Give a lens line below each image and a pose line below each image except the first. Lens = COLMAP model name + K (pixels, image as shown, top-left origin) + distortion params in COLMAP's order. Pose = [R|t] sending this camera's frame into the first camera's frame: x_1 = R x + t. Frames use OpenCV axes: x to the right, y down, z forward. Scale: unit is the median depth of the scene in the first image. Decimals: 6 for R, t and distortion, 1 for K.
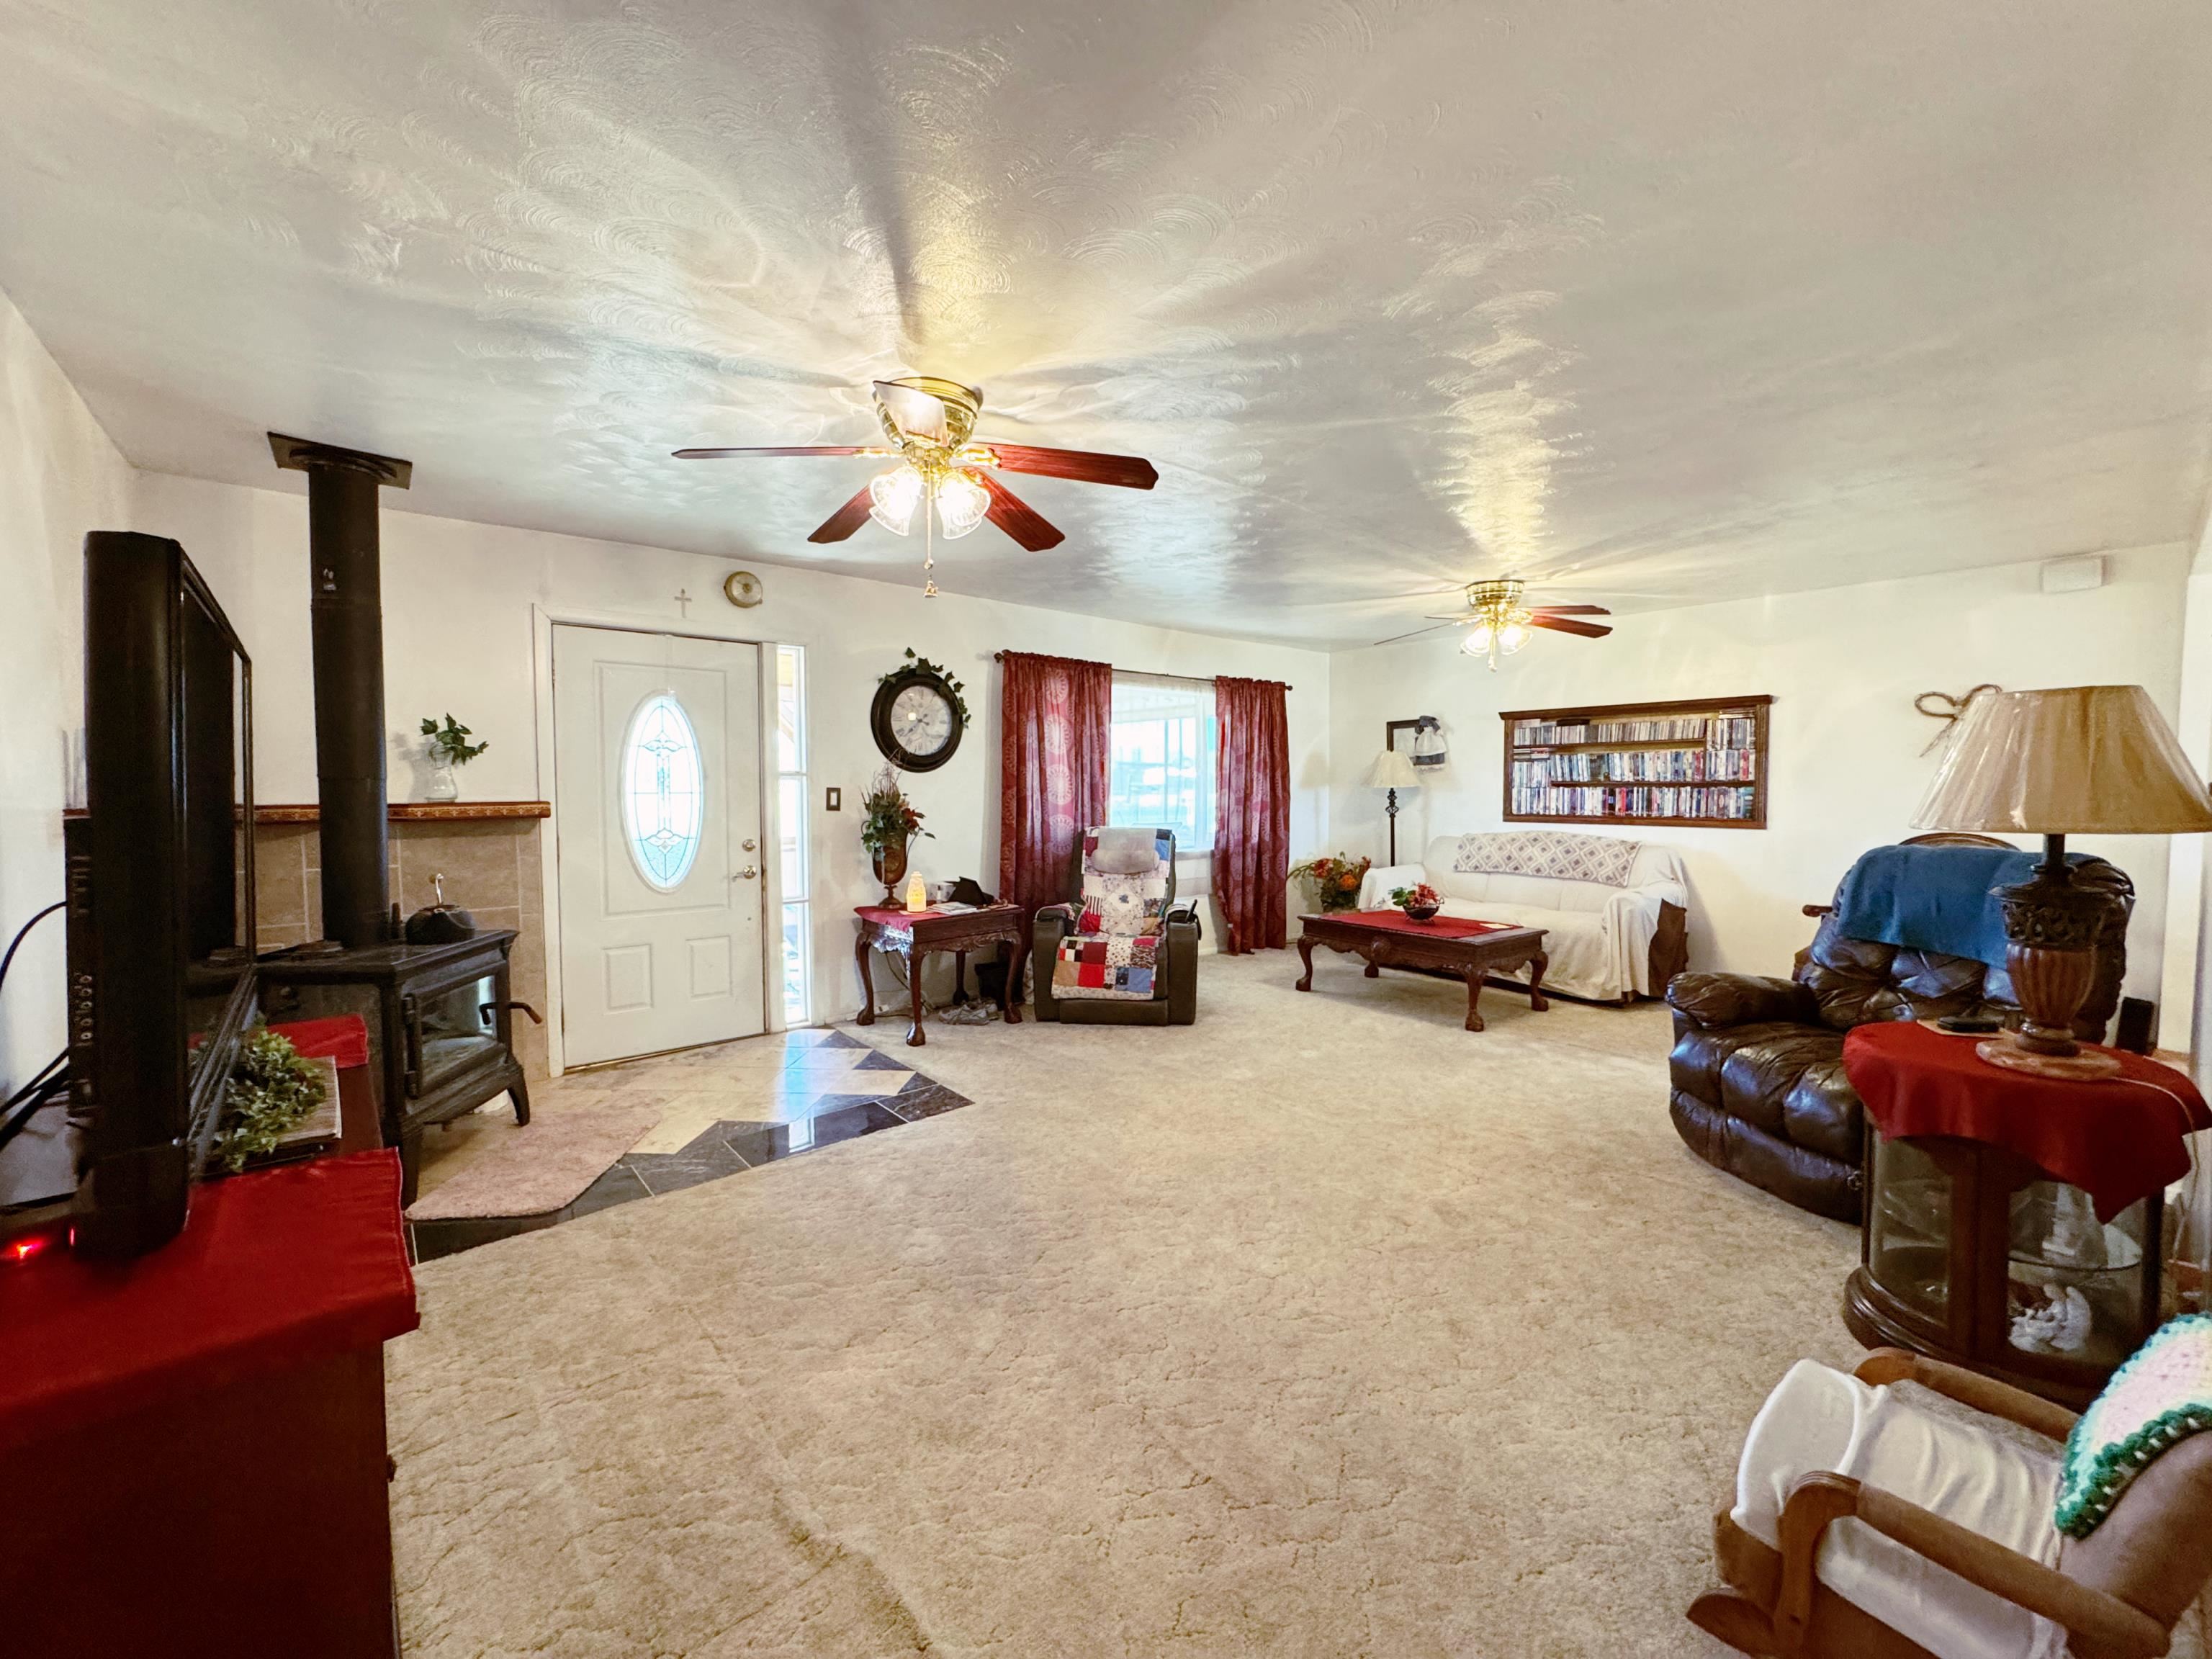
lens RADIAL K [[890.6, 0, 1096.1], [0, 890.6, 823.9], [0, 0, 1]] dist [-0.001081, -0.000009]
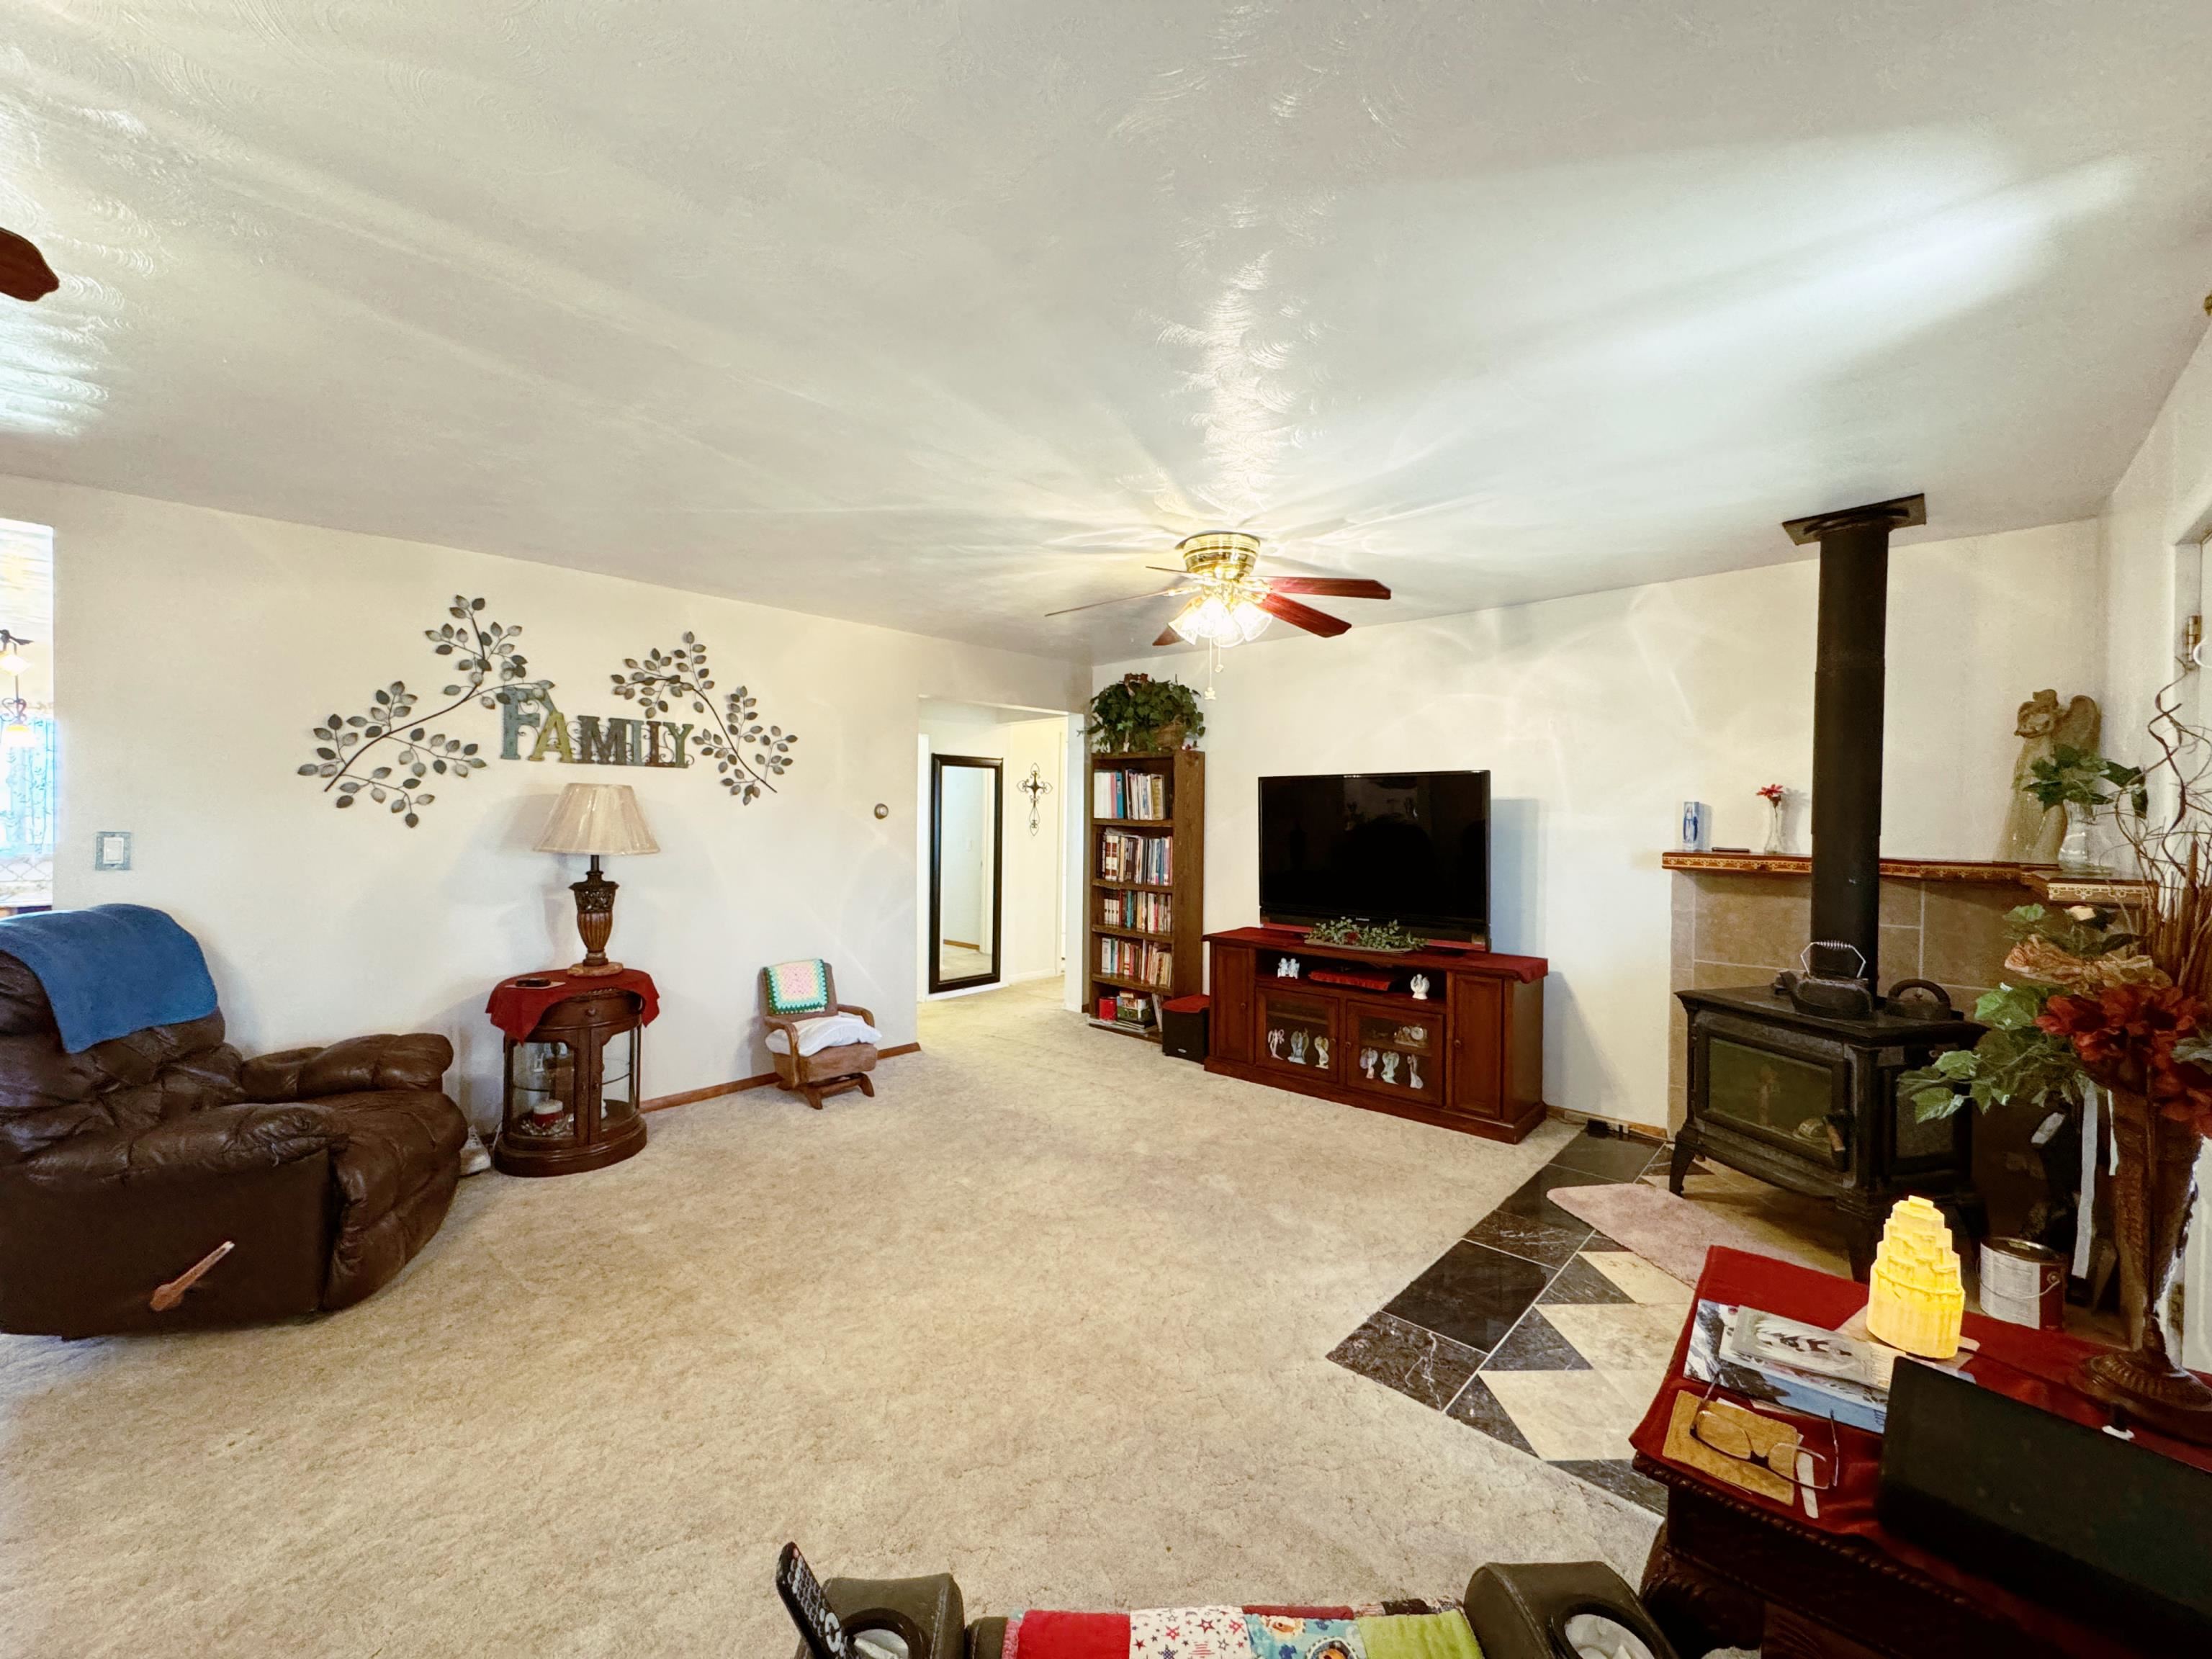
lens RADIAL K [[890.6, 0, 1109.4], [0, 890.6, 817.9], [0, 0, 1]] dist [-0.001081, -0.000009]
pose [[-0.991828, -0.004447, -0.127501, 0.110221], [-0.010292, 0.998924, 0.045217, -0.101888], [0.127163, 0.046160, -0.990807, 1.802712]]
